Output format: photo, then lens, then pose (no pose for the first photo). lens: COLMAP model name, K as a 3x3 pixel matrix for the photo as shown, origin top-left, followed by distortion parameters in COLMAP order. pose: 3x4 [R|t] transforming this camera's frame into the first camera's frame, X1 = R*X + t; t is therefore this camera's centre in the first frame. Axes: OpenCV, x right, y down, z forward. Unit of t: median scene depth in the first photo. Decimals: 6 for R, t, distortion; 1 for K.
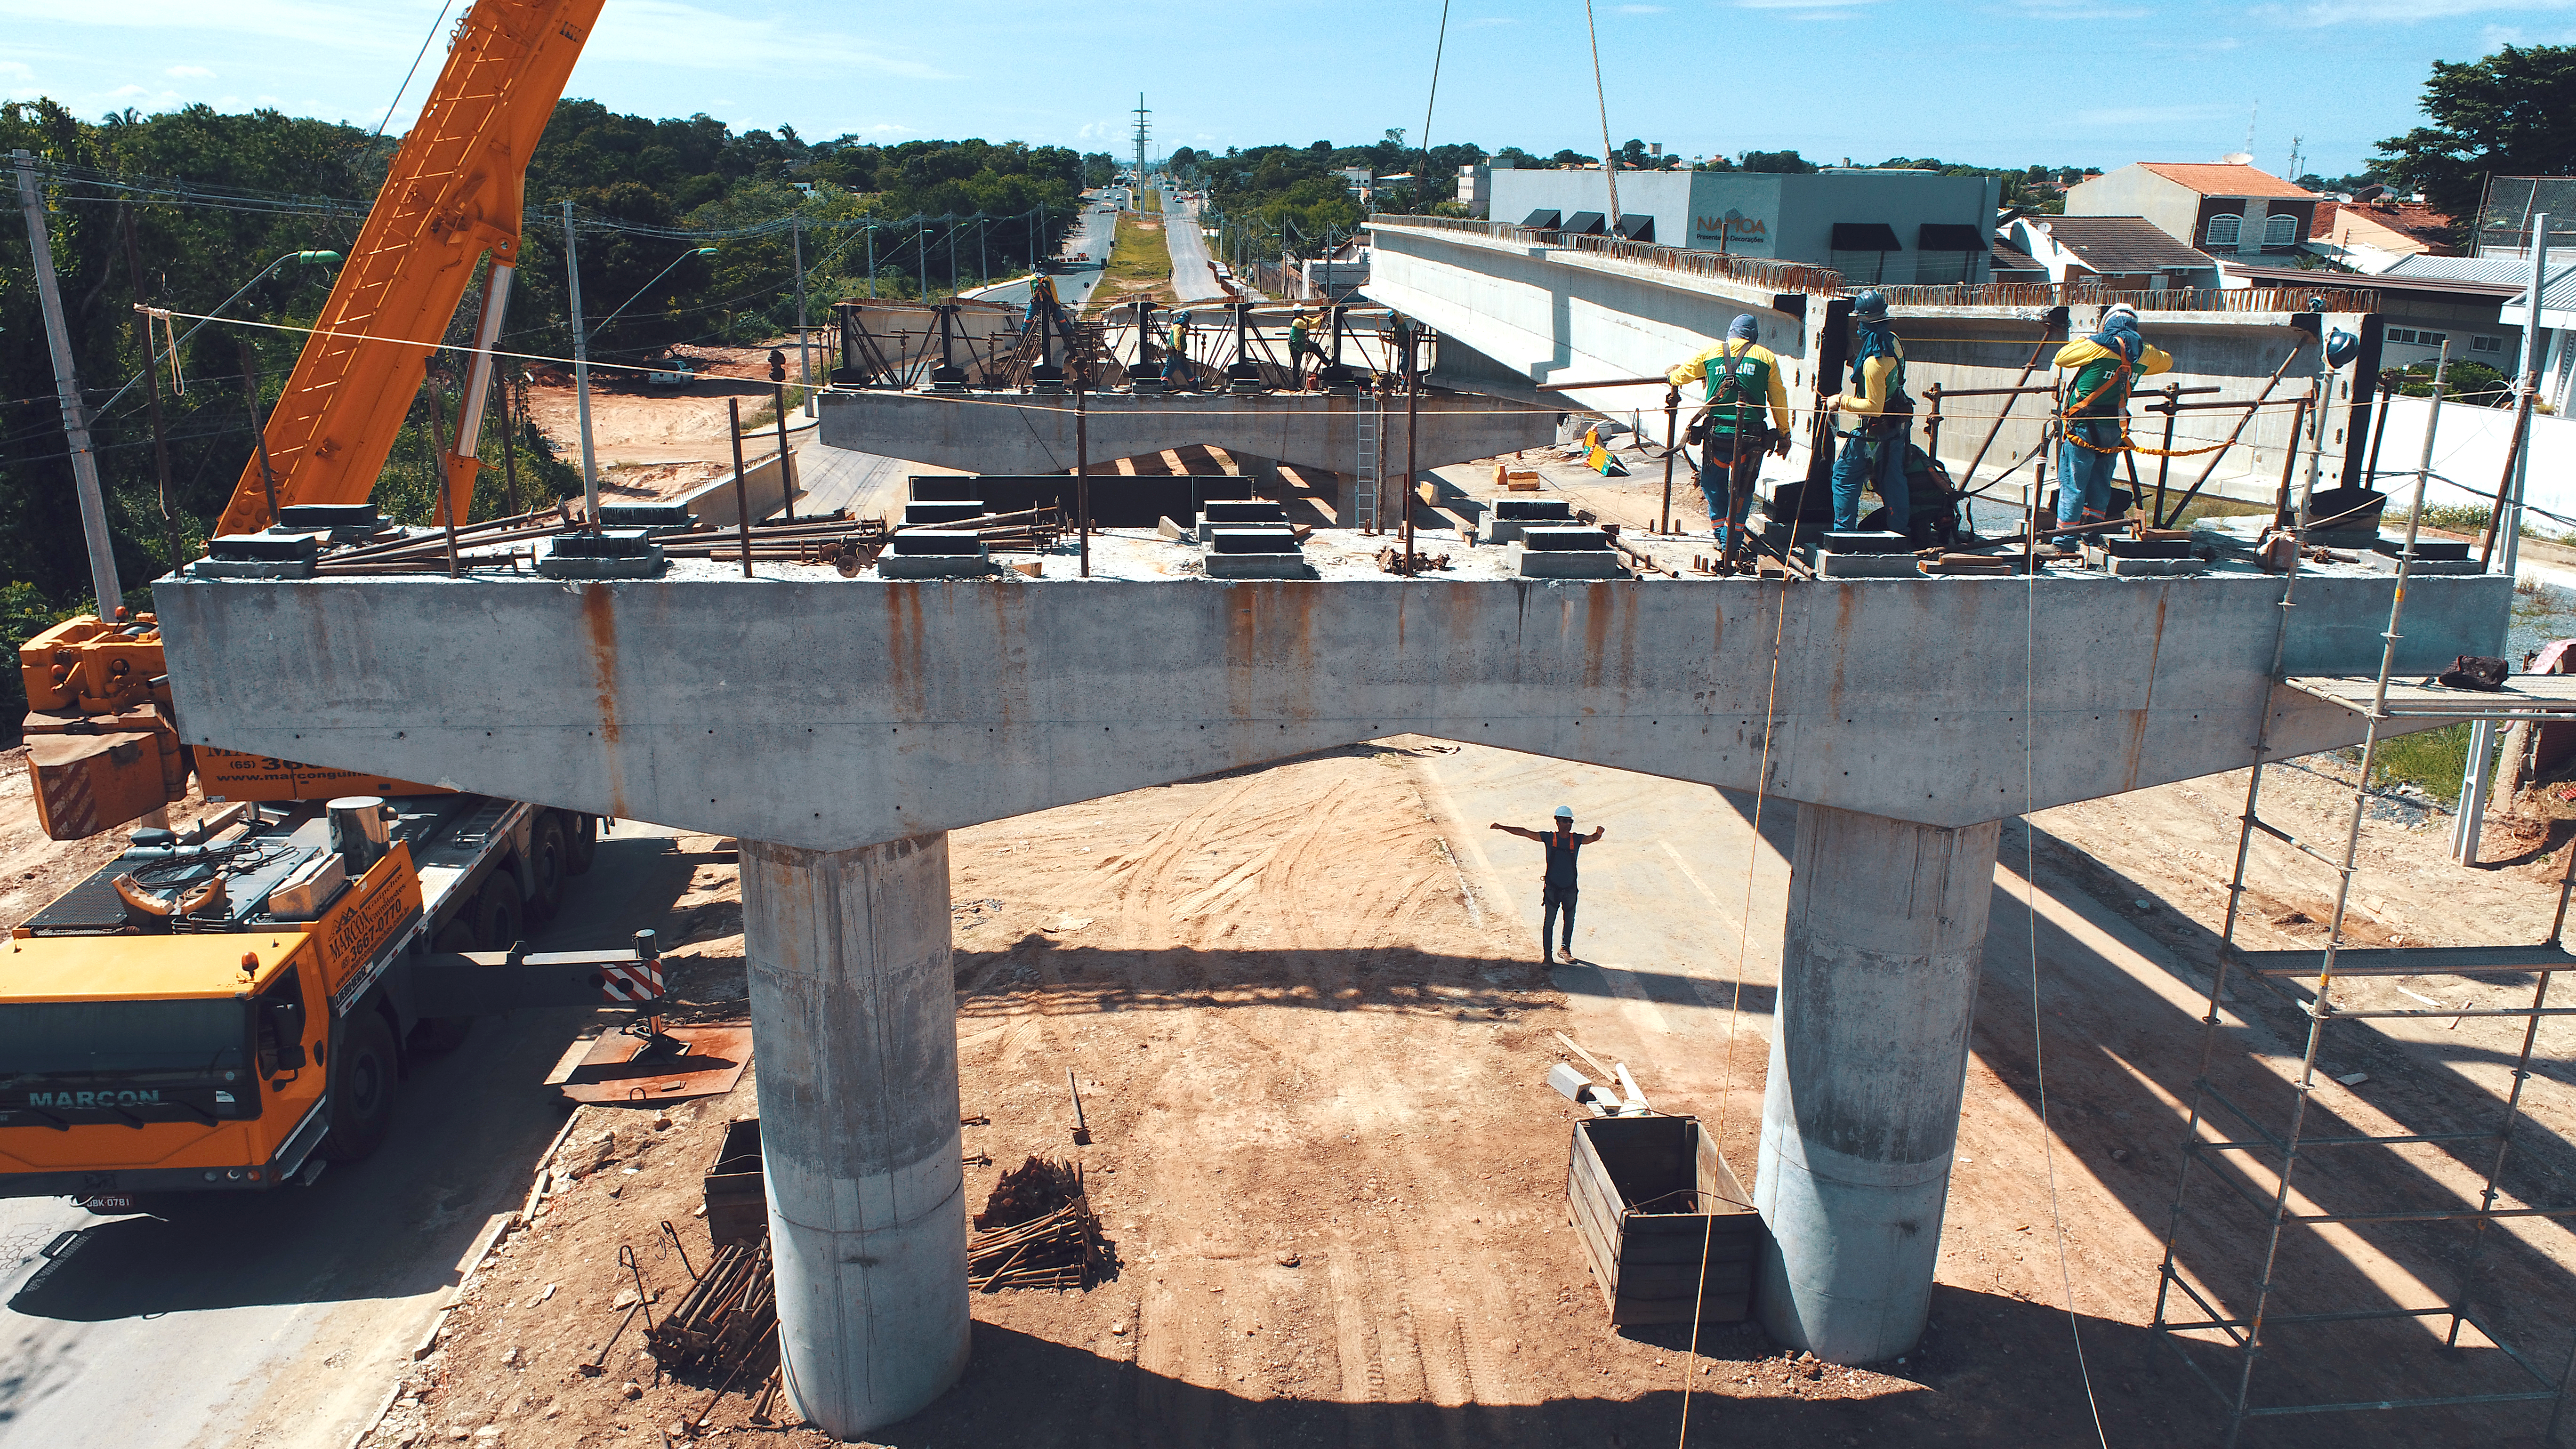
lens RADIAL K [[1737.4, 0, 1289.9], [0, 1737.4, 726.2], [0, 0, 1]] dist [-0.018193, 0.007922]
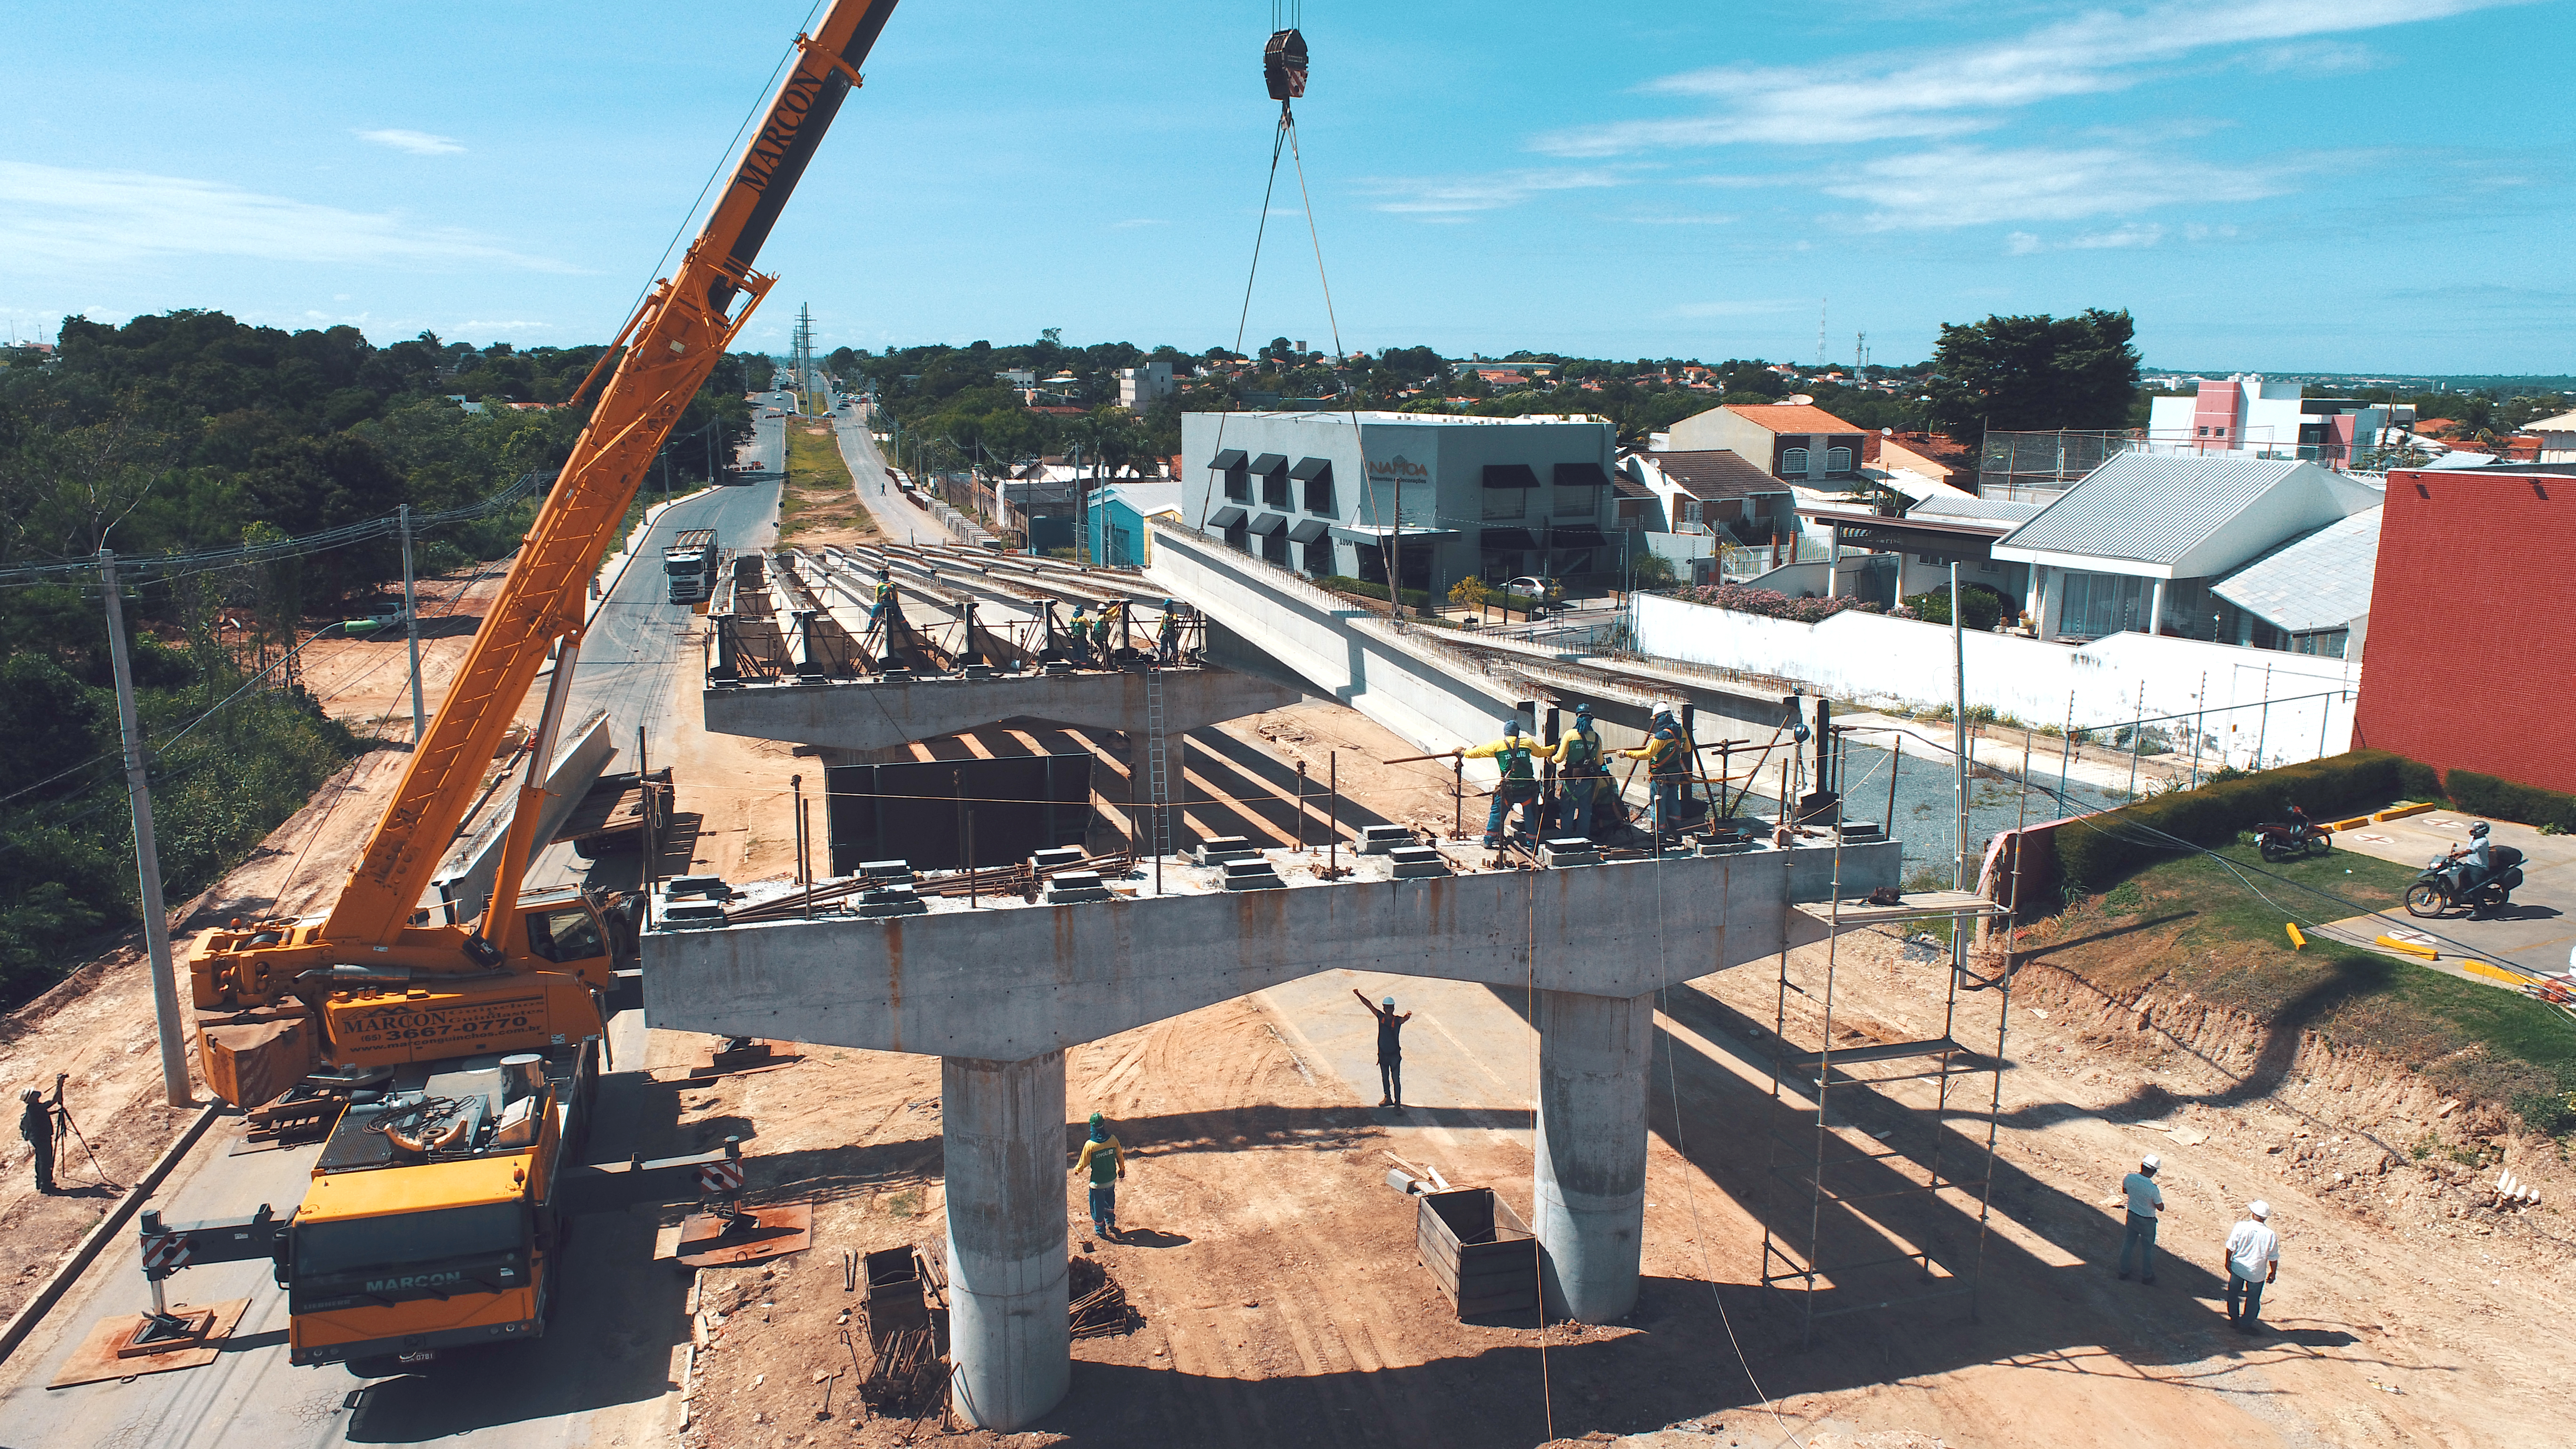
lens RADIAL K [[1737.4, 0, 1291.3], [0, 1737.4, 726.4], [0, 0, 1]] dist [-0.018193, 0.007922]
pose [[0.981245, -0.045012, 0.187438, -0.218179], [0.064021, 0.993259, -0.096628, -0.053395], [-0.181825, 0.106815, 0.977512, -0.554006]]
